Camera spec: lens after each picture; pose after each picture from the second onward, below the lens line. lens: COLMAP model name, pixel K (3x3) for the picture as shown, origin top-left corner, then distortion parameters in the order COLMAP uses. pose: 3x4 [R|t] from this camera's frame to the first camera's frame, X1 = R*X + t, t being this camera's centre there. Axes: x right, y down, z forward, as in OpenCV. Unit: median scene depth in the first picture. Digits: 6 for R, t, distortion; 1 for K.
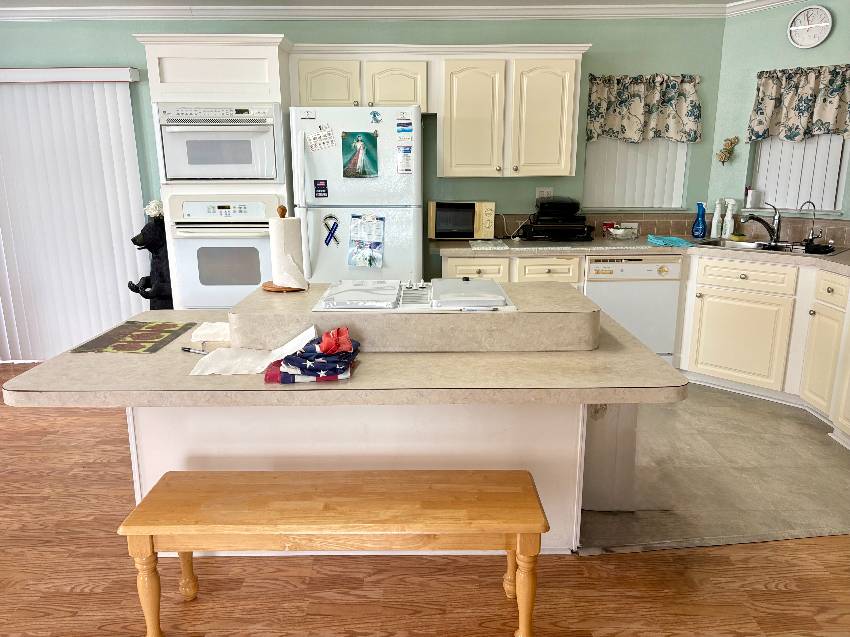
lens RADIAL K [[639.6, 0, 430.1], [0, 639.6, 321.1], [0, 0, 1]] dist [0.077817, -0.116810]
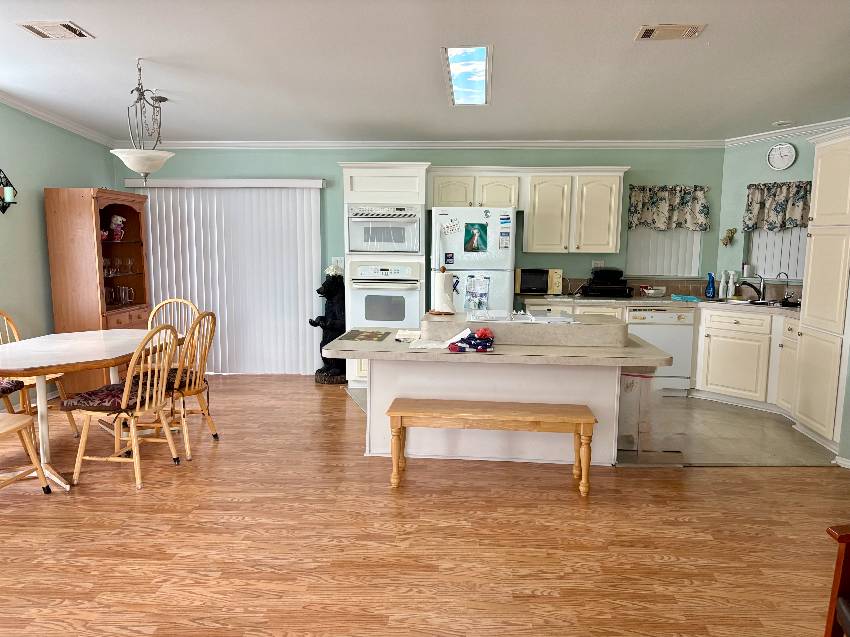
lens RADIAL K [[639.6, 0, 430.1], [0, 639.6, 321.1], [0, 0, 1]] dist [0.077817, -0.116810]
pose [[0.996237, 0.024707, -0.083080, -0.077930], [-0.034276, 0.992682, -0.115792, 0.114672], [0.079611, 0.118204, 0.989793, -0.470977]]
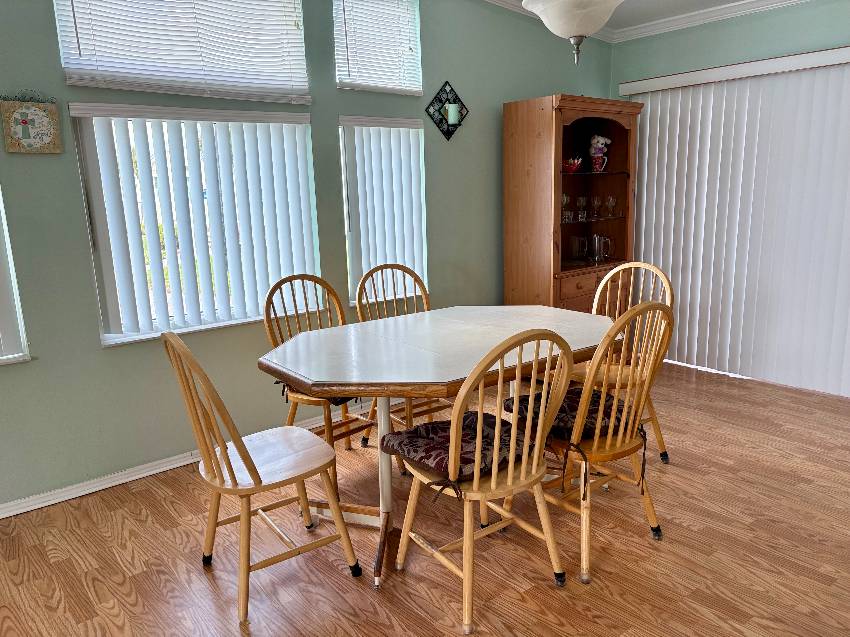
lens RADIAL K [[652.8, 0, 427.2], [0, 652.8, 317.0], [0, 0, 1]] dist [-0.000745, -0.002022]
pose [[0.615296, 0.141779, -0.775441, -0.232589], [-0.162473, 0.985381, 0.051244, 0.004289], [0.771371, 0.094458, 0.629337, 0.082460]]
